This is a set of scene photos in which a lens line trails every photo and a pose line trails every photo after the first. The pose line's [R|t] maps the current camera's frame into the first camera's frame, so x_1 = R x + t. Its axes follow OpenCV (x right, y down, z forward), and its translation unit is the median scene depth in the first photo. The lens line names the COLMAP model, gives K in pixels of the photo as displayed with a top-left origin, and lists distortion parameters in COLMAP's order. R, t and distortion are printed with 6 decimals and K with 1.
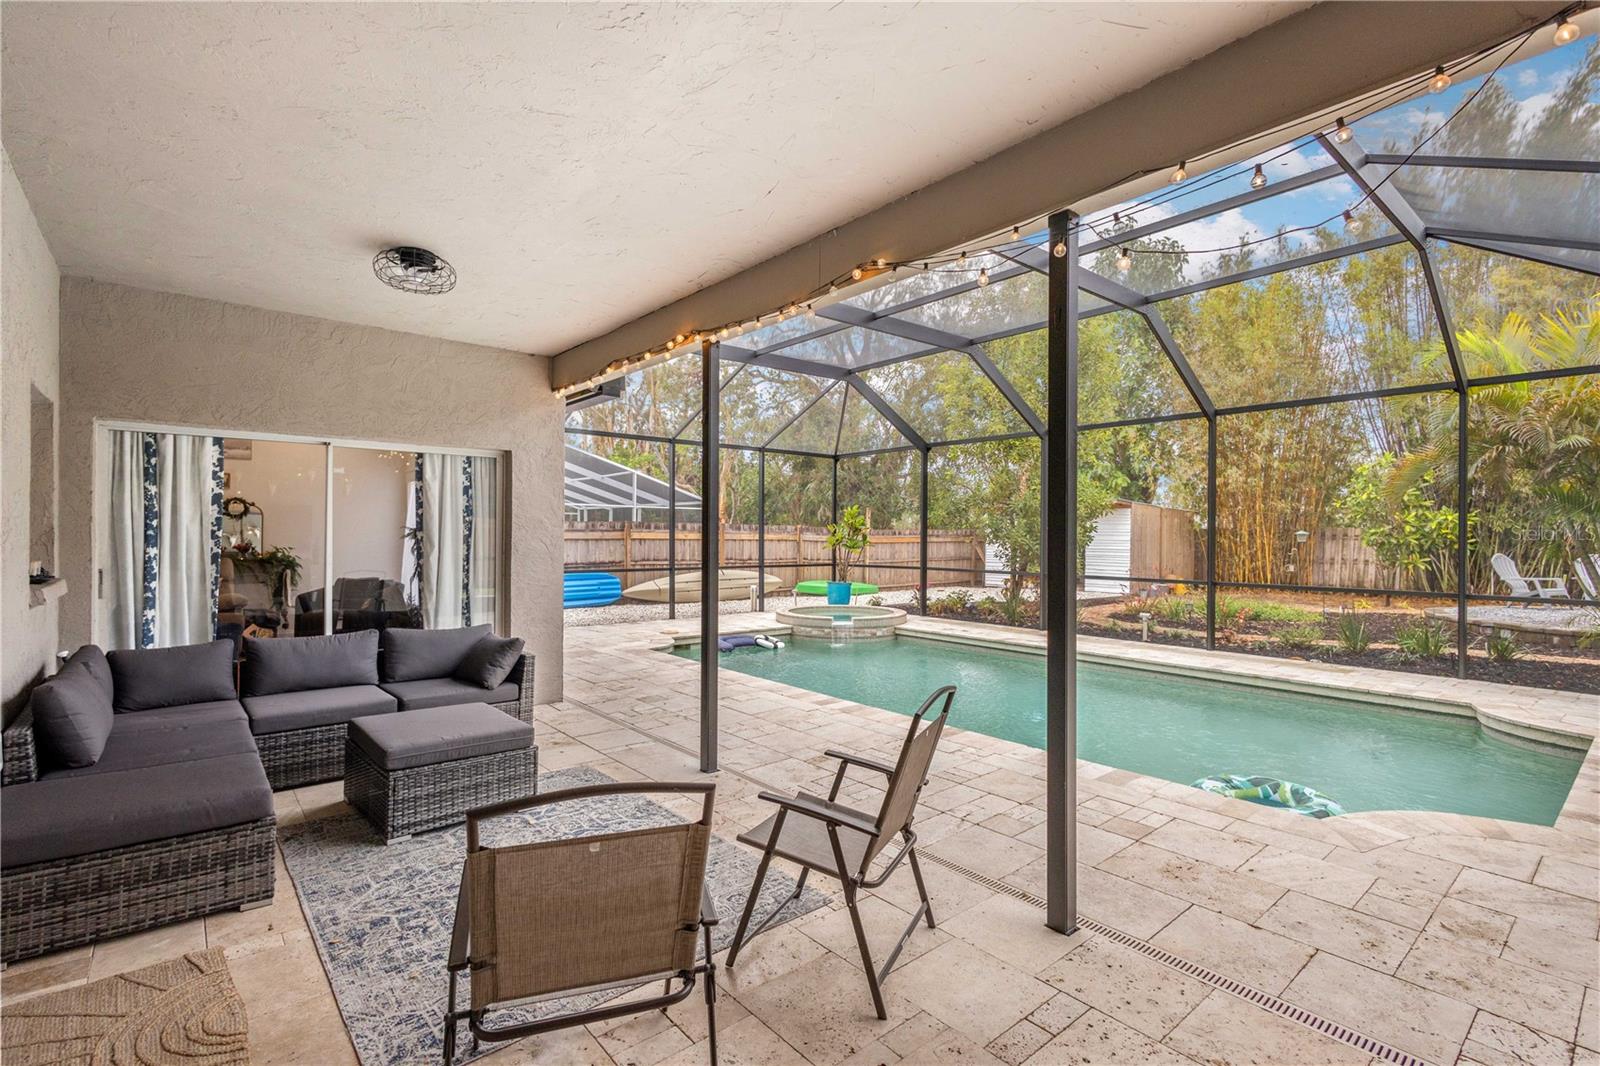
lens RADIAL K [[746.2, 0, 802.7], [0, 746.2, 529.7], [0, 0, 1]] dist [0.010388, -0.001647]
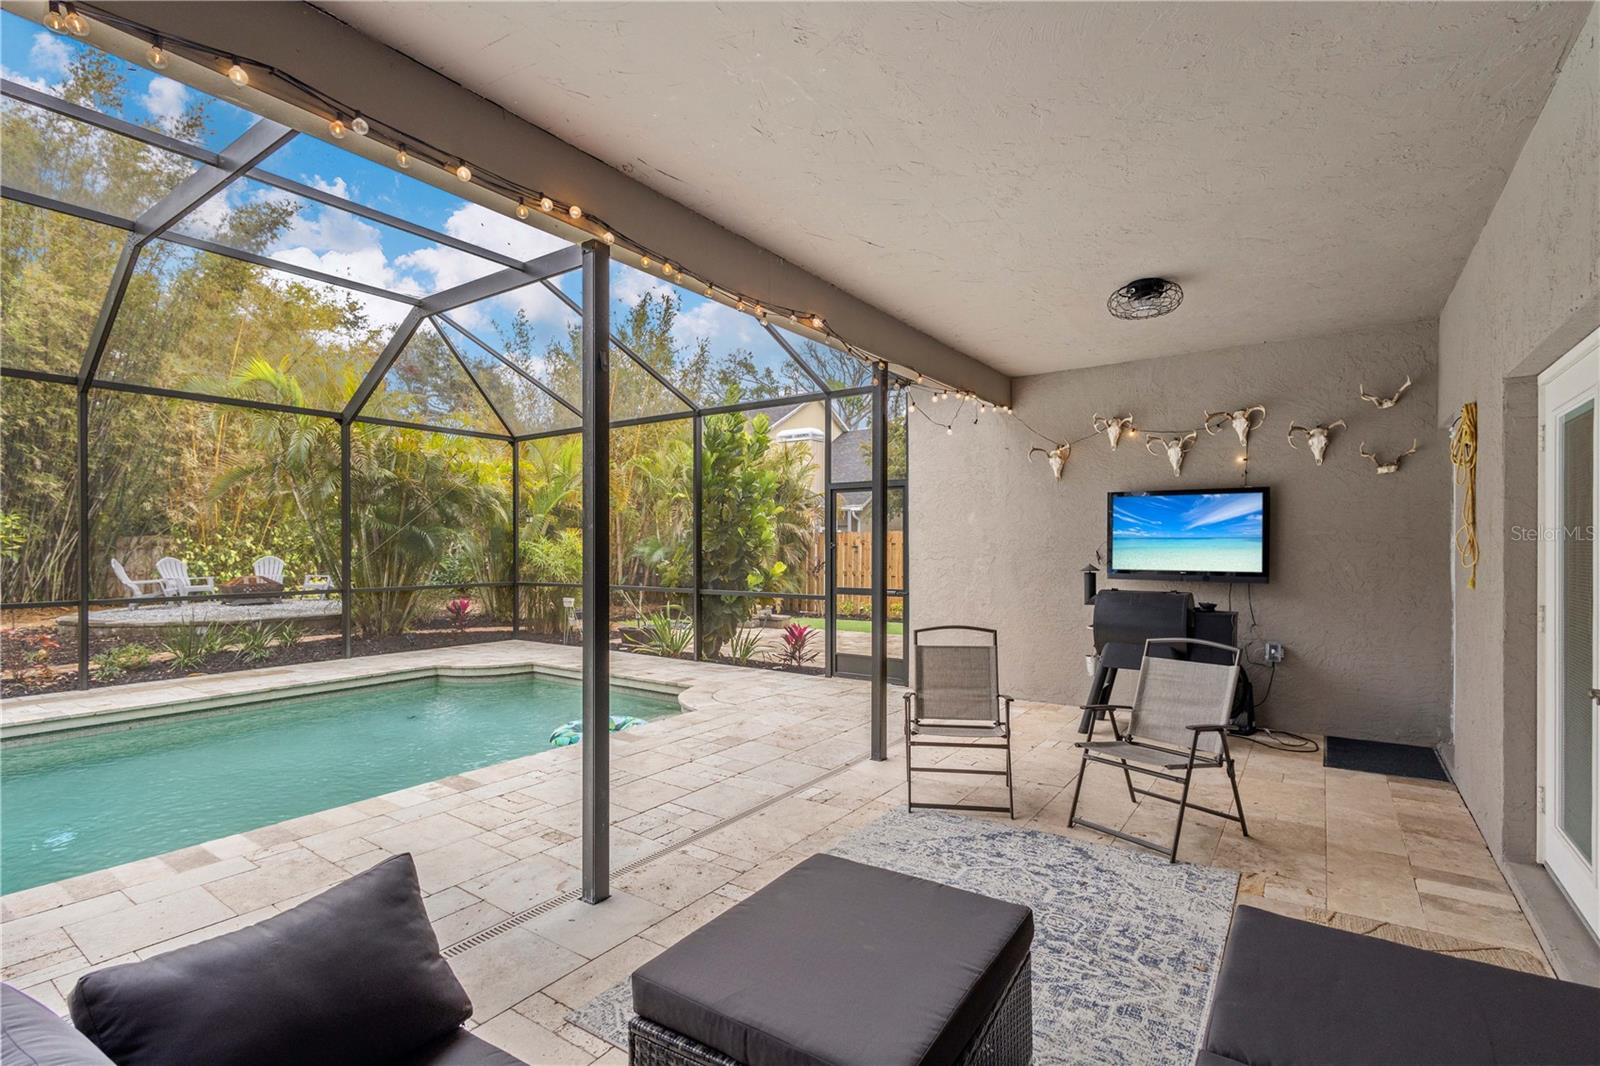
lens RADIAL K [[746.2, 0, 803.7], [0, 746.2, 541.5], [0, 0, 1]] dist [0.010388, -0.001647]
pose [[-0.262123, -0.001531, 0.965033, -0.837900], [-0.008832, 0.999961, -0.000812, 0.007349], [-0.964994, -0.008736, -0.262126, 1.034900]]
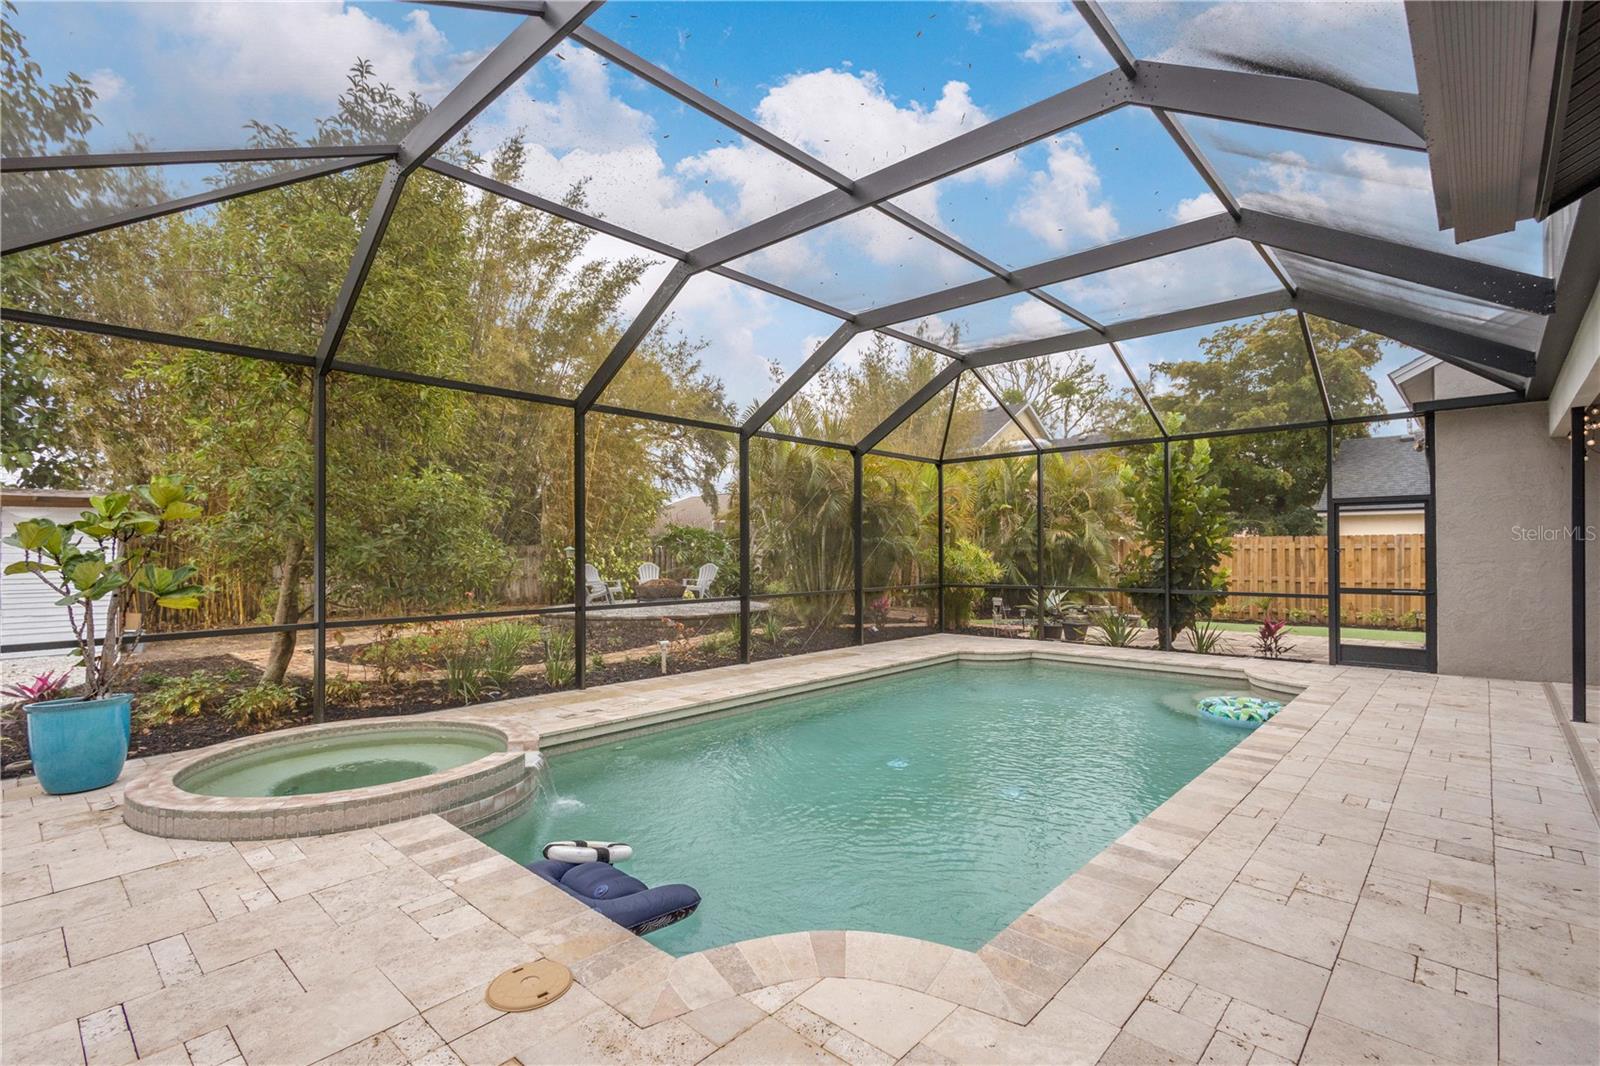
lens RADIAL K [[746.2, 0, 807.7], [0, 746.2, 549.0], [0, 0, 1]] dist [0.010388, -0.001647]
pose [[-0.133640, -0.002573, 0.991027, -1.004610], [-0.002707, 0.999994, 0.002231, 0.005958], [-0.991026, -0.002385, -0.133646, 2.257834]]
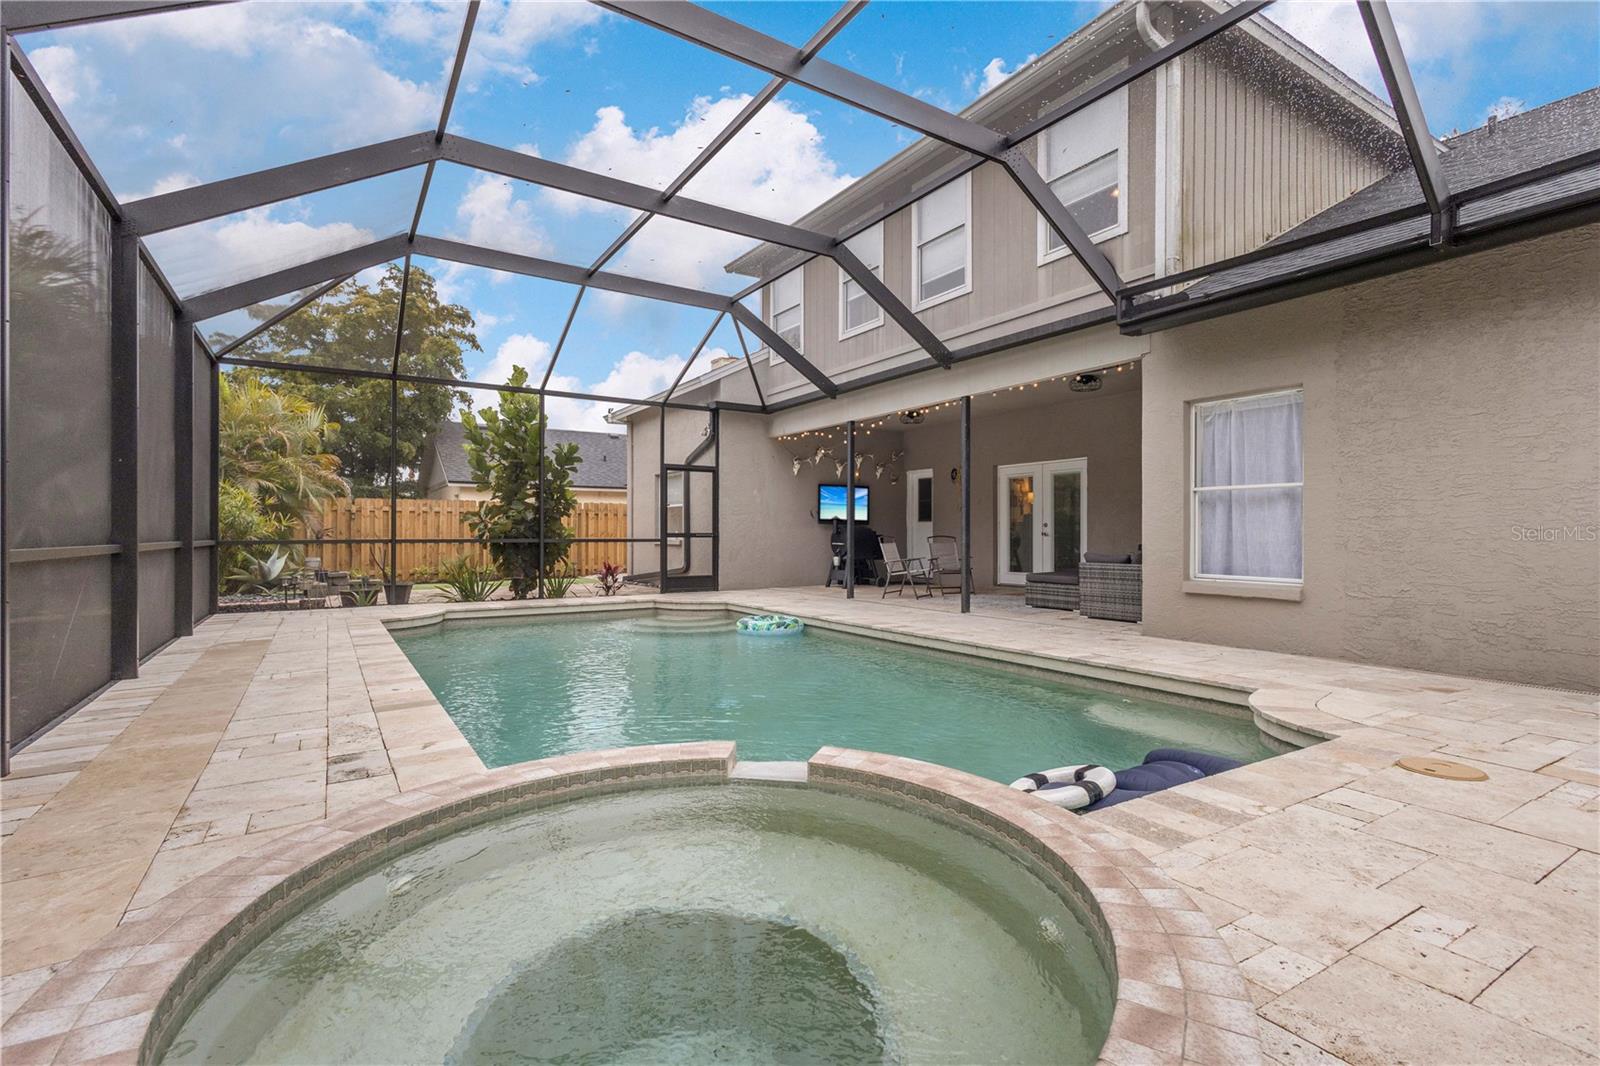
lens RADIAL K [[746.2, 0, 796.8], [0, 746.2, 532.1], [0, 0, 1]] dist [0.010388, -0.001647]
pose [[-0.990619, -0.003245, 0.136611, -0.004384], [-0.004252, 0.999966, -0.007082, 0.125238], [-0.136583, -0.007597, -0.990599, 3.079111]]
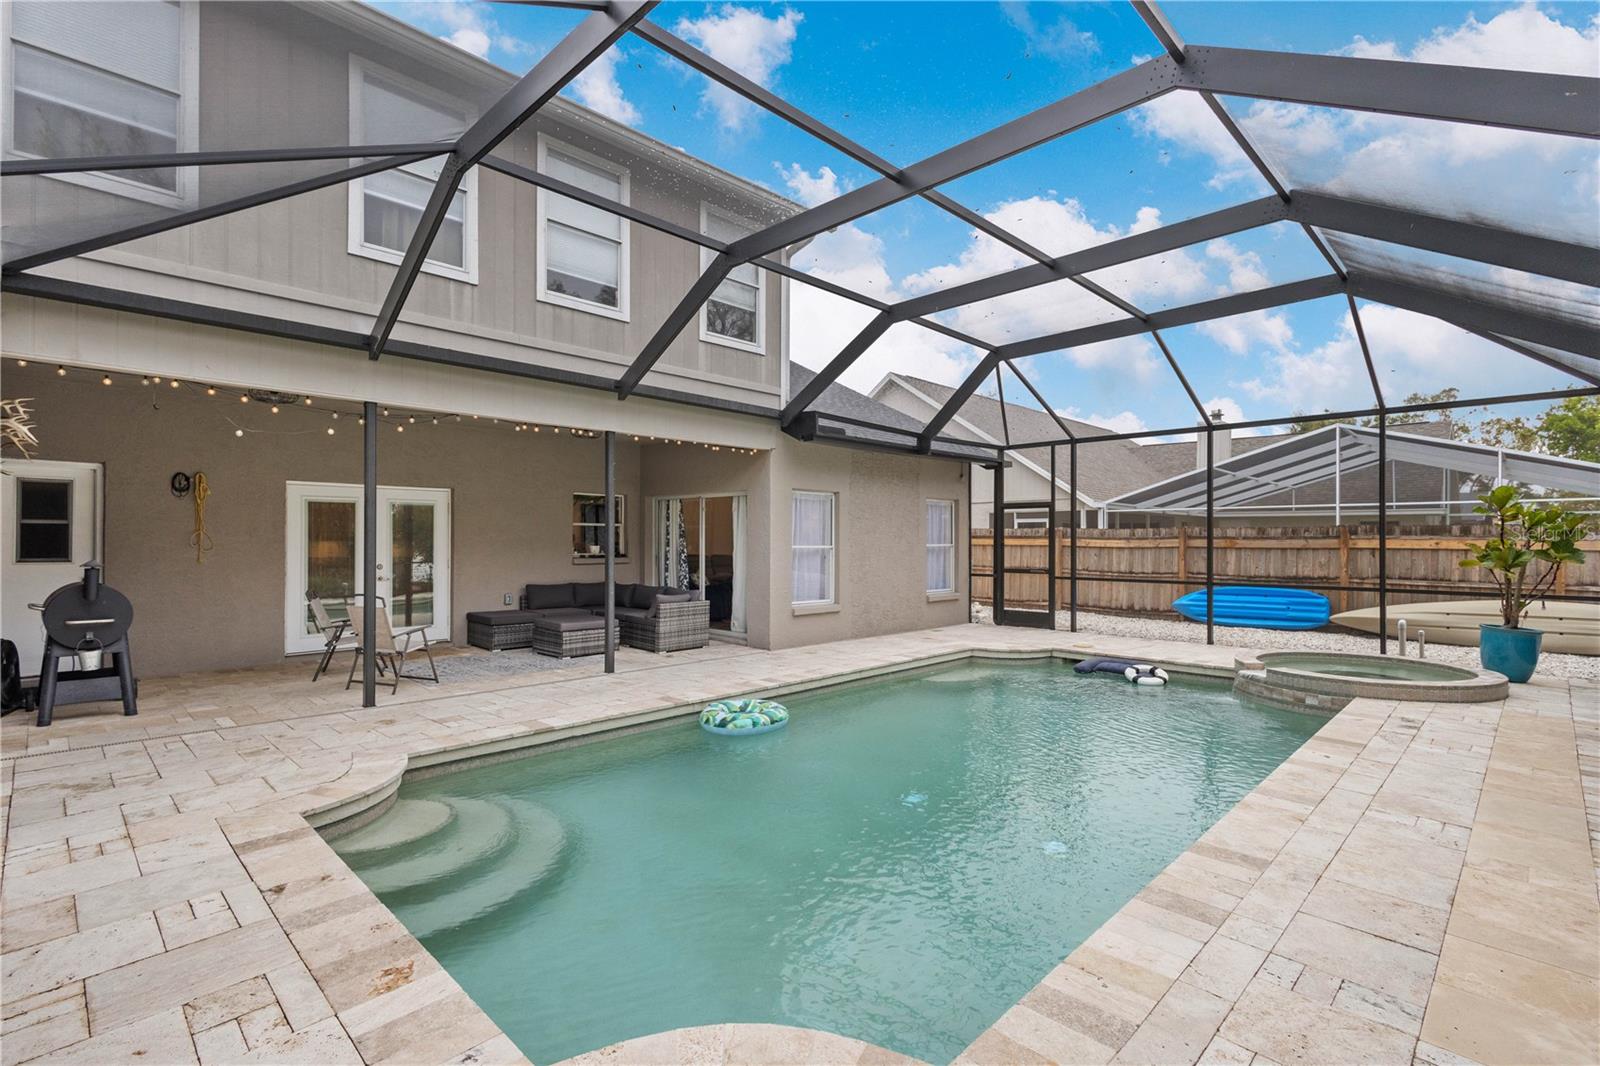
lens RADIAL K [[746.2, 0, 796.7], [0, 746.2, 535.3], [0, 0, 1]] dist [0.010388, -0.001647]
pose [[0.098091, -0.010645, -0.995121, 1.686965], [0.004247, 0.999938, -0.010278, 0.013893], [0.995168, -0.003219, 0.098130, 1.265261]]
